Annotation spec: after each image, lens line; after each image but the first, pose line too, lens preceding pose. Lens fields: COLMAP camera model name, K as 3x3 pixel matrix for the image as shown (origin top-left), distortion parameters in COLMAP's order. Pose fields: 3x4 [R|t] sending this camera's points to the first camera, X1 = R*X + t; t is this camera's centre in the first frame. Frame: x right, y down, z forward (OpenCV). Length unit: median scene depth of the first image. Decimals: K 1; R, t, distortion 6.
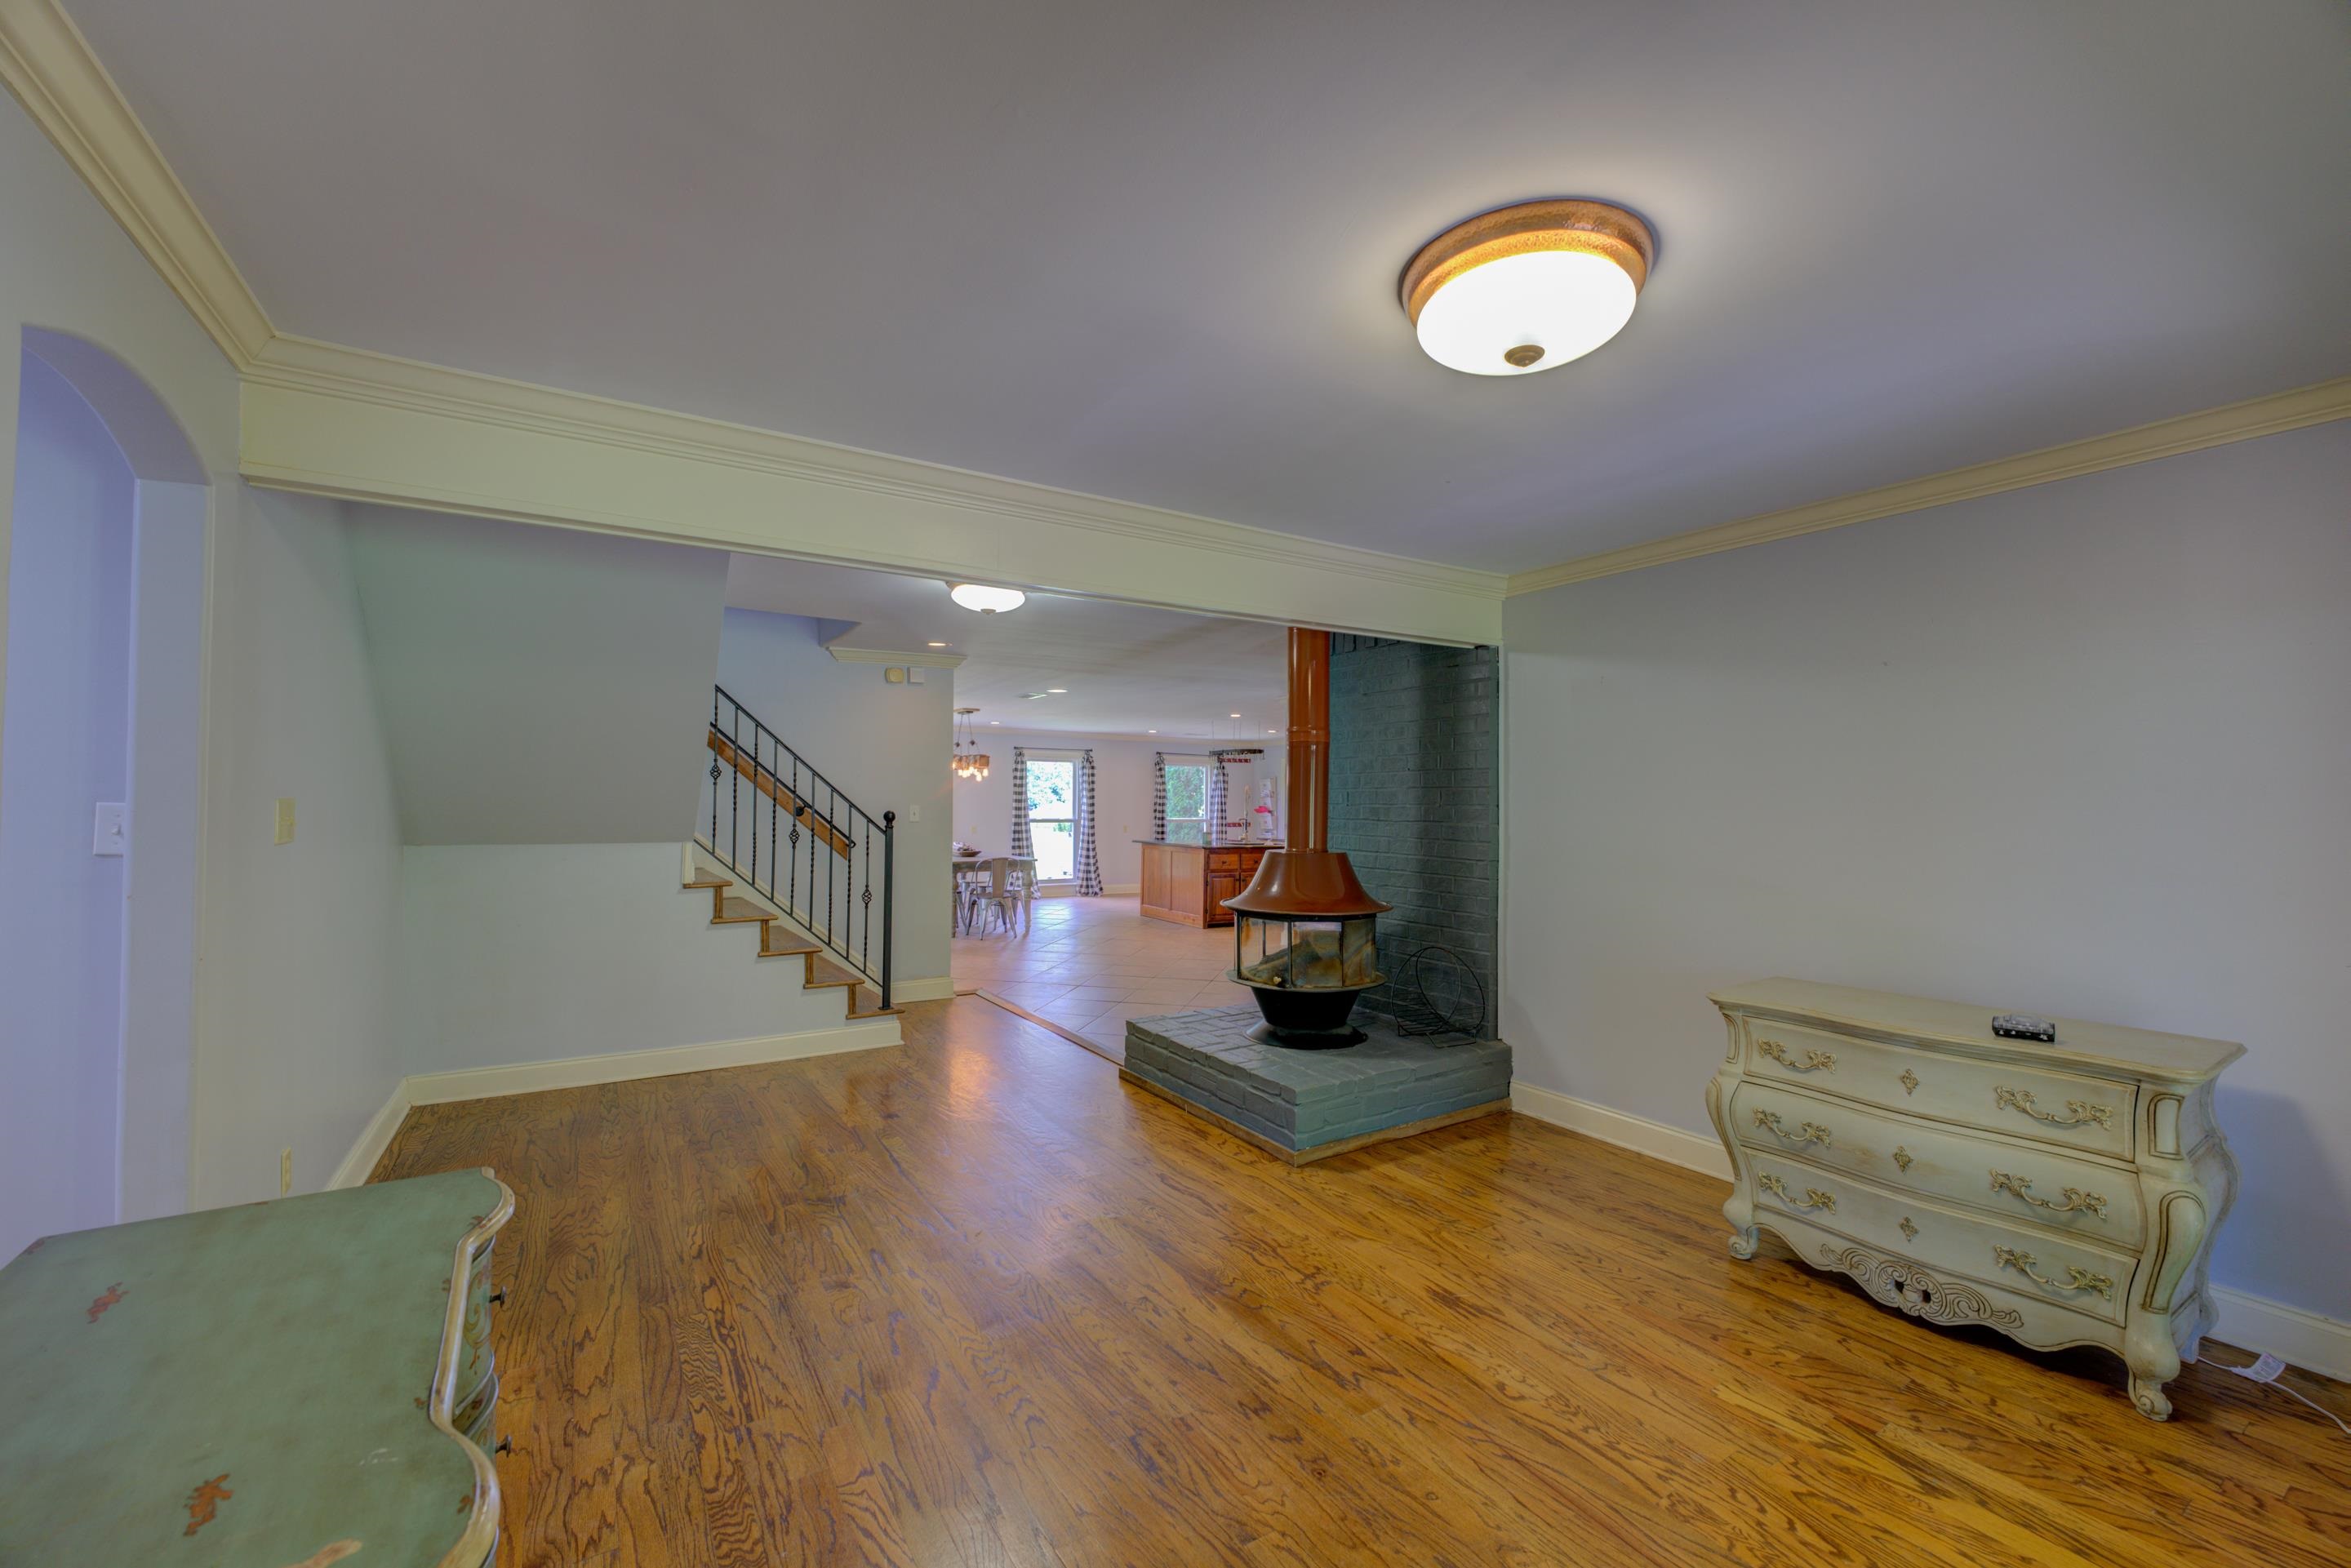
lens RADIAL K [[948.4, 0, 1170.3], [0, 948.4, 785.6], [0, 0, 1]] dist [-0.030812, 0.004204]
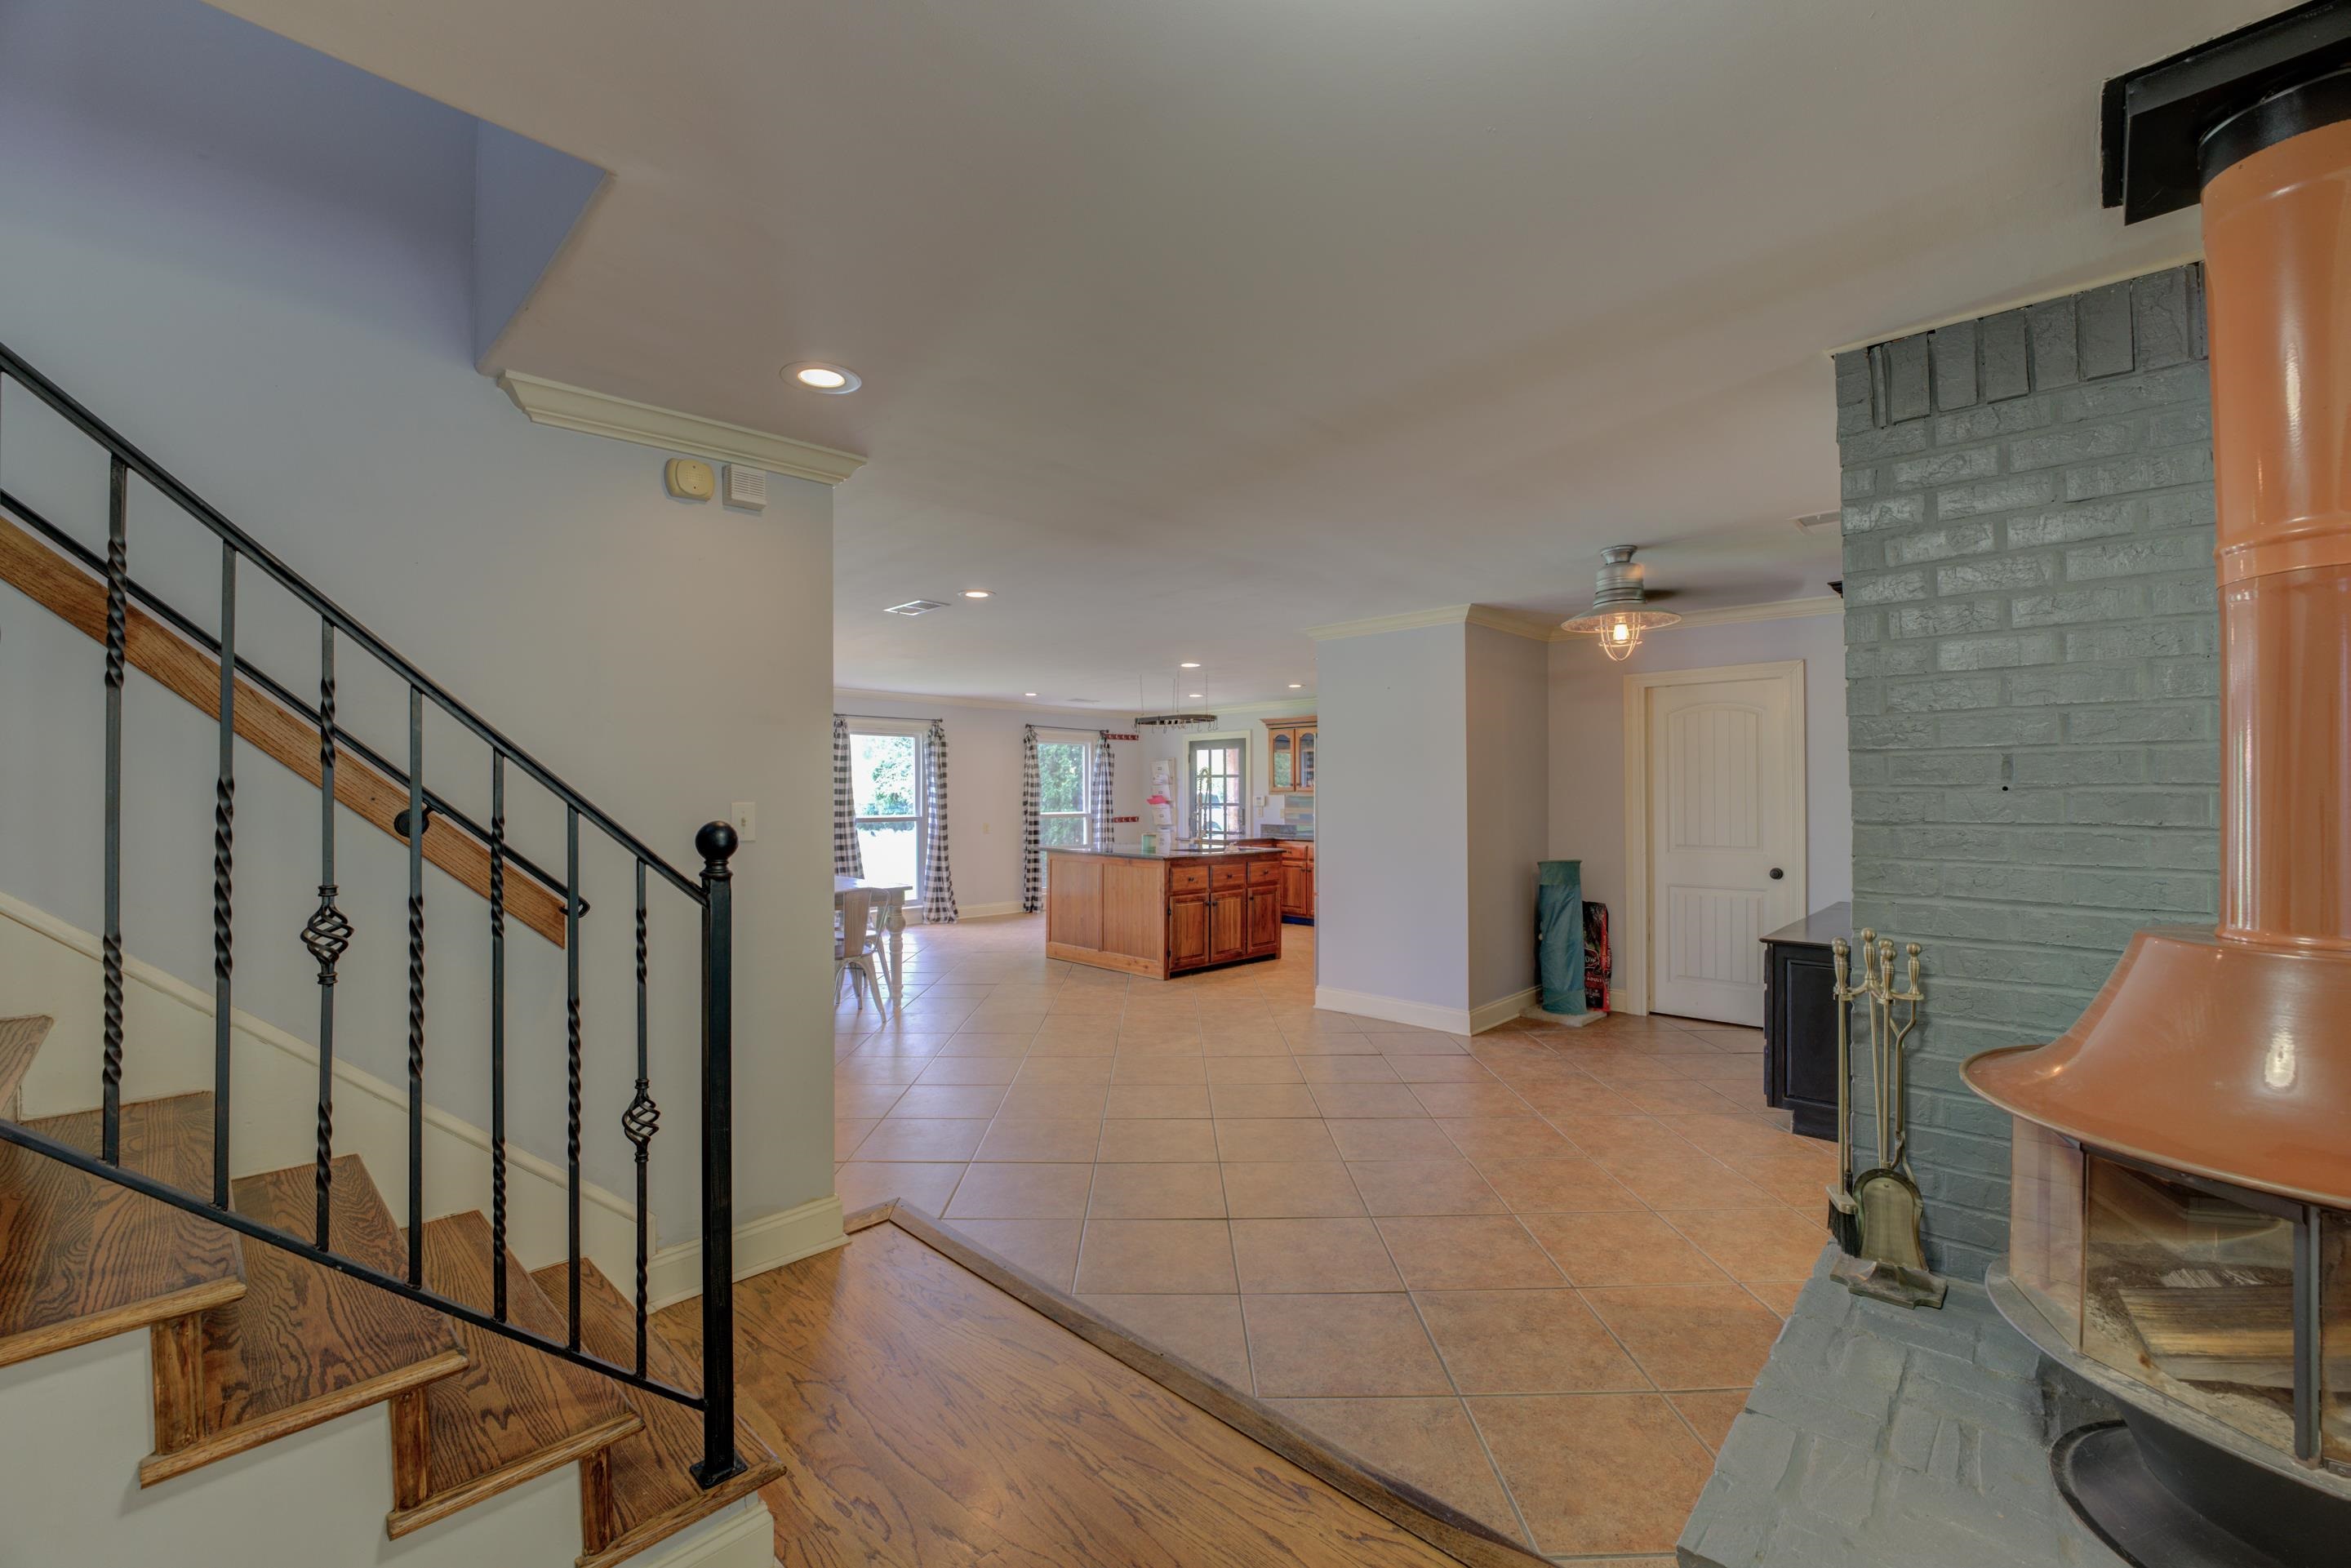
lens RADIAL K [[948.4, 0, 1163.3], [0, 948.4, 781.9], [0, 0, 1]] dist [-0.030812, 0.004204]
pose [[0.971773, -0.008371, 0.235771, -0.295403], [0.006607, 0.999944, 0.008273, 0.015289], [-0.235827, -0.006482, 0.971773, 0.866636]]
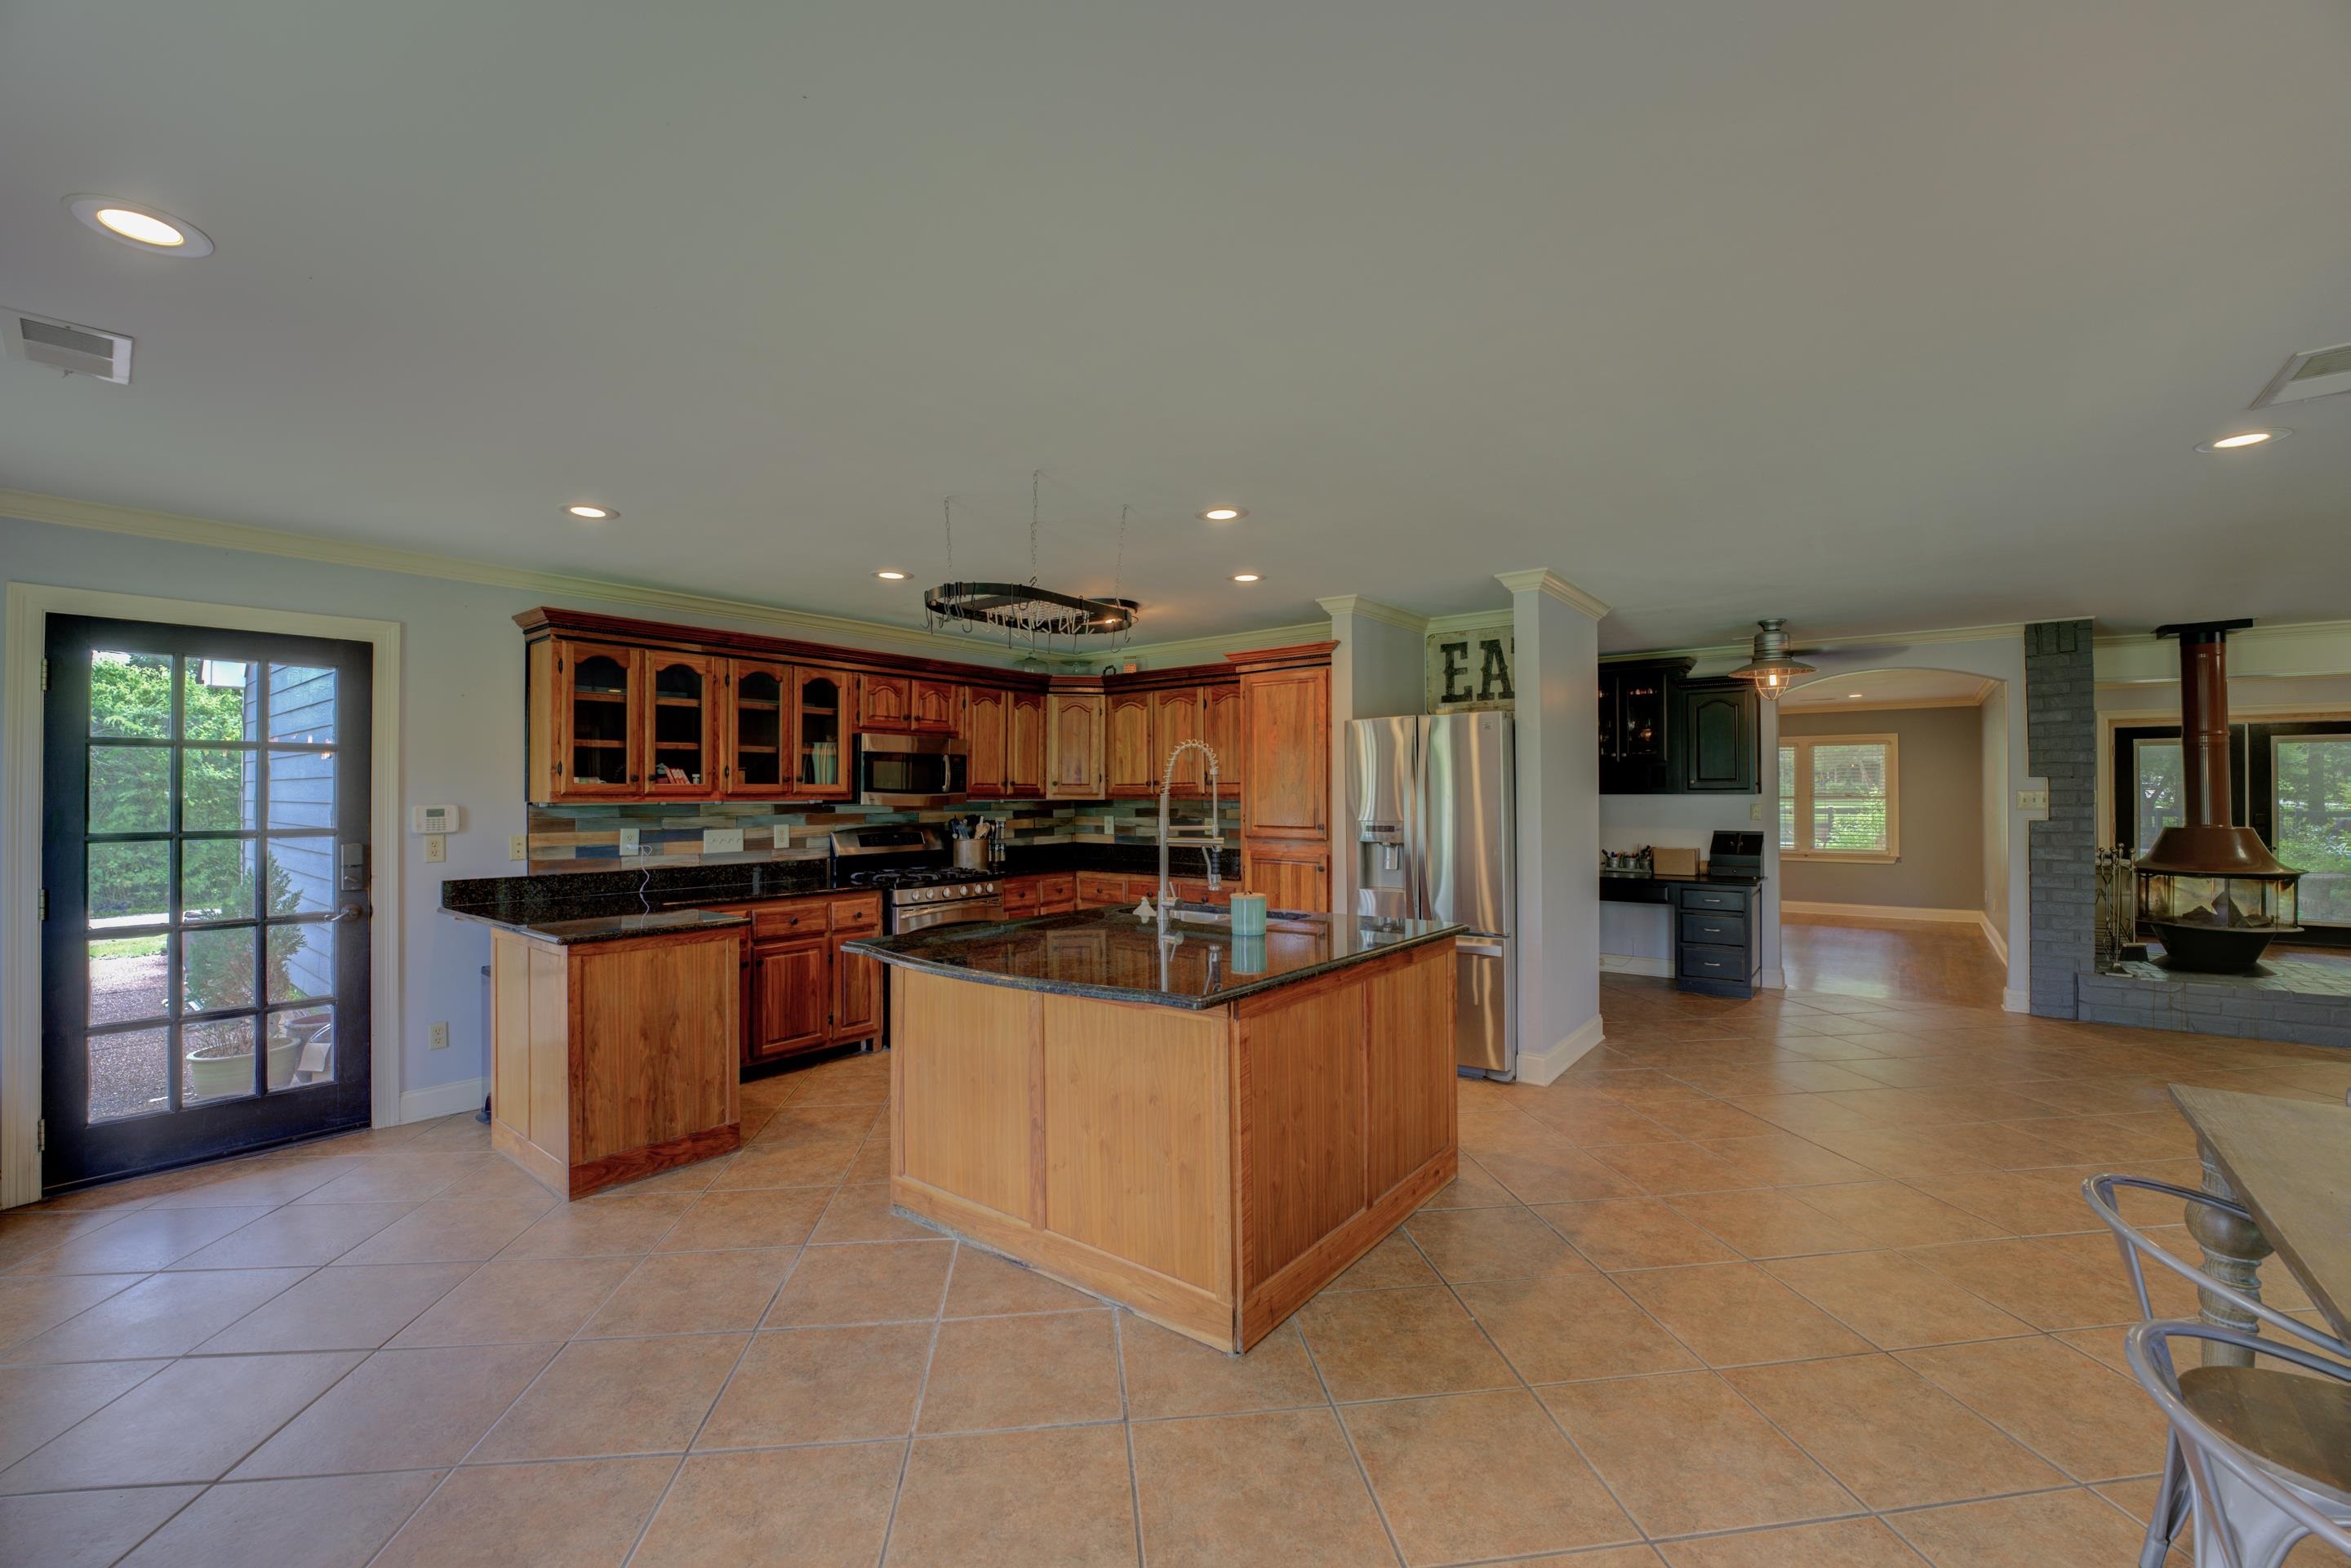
lens RADIAL K [[948.4, 0, 1177.6], [0, 948.4, 781.6], [0, 0, 1]] dist [-0.030812, 0.004204]
pose [[-0.340436, 0.002875, 0.940263, -0.577761], [-0.019053, 0.999769, -0.009955, 0.047257], [-0.940075, -0.021304, -0.340302, 2.918794]]
